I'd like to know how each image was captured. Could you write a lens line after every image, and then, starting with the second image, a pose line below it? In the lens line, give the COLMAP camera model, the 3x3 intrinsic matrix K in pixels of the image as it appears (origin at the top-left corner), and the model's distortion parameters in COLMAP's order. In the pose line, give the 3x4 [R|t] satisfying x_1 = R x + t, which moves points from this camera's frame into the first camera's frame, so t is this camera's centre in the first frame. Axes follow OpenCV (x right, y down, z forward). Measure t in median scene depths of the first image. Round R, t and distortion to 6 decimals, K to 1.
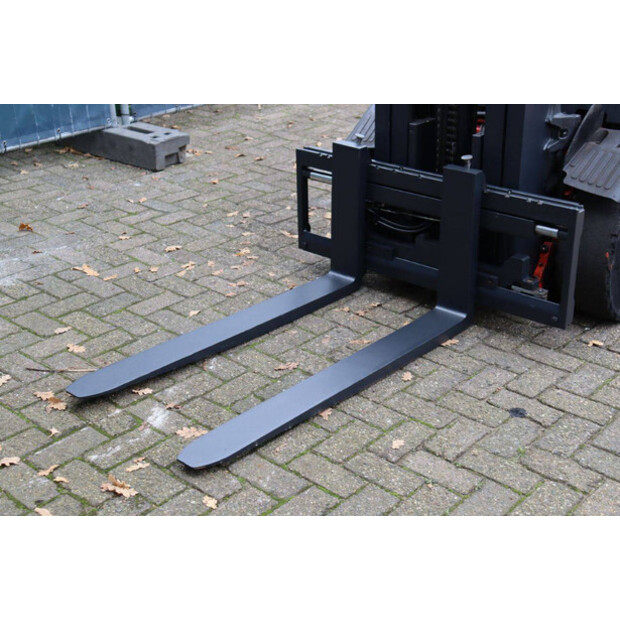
lens RADIAL K [[959.8, 0, 307.4], [0, 959.8, 308.5], [0, 0, 1]] dist [0.114999, 0.000000]
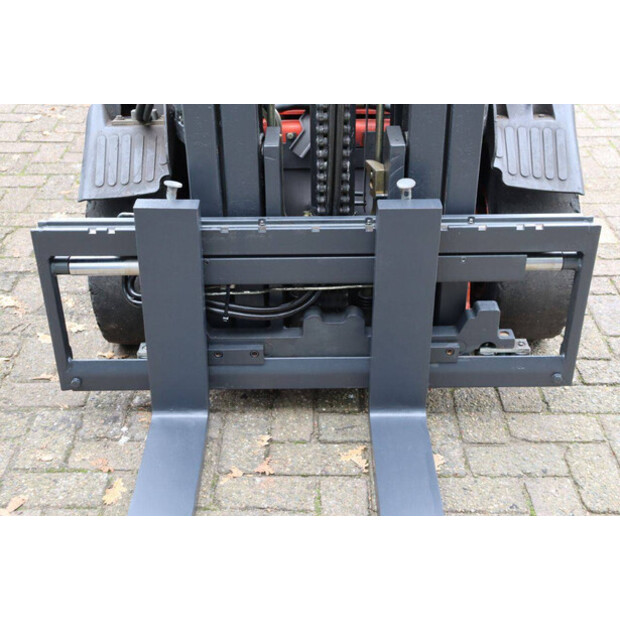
lens RADIAL K [[876.2, 0, 311.9], [0, 876.2, 313.6], [0, 0, 1]] dist [0.075986, 0.000000]
pose [[0.737766, -0.339361, 0.583554, -0.225993], [0.274282, 0.940575, 0.200219, -0.202414], [-0.616823, 0.012344, 0.787005, 0.585977]]
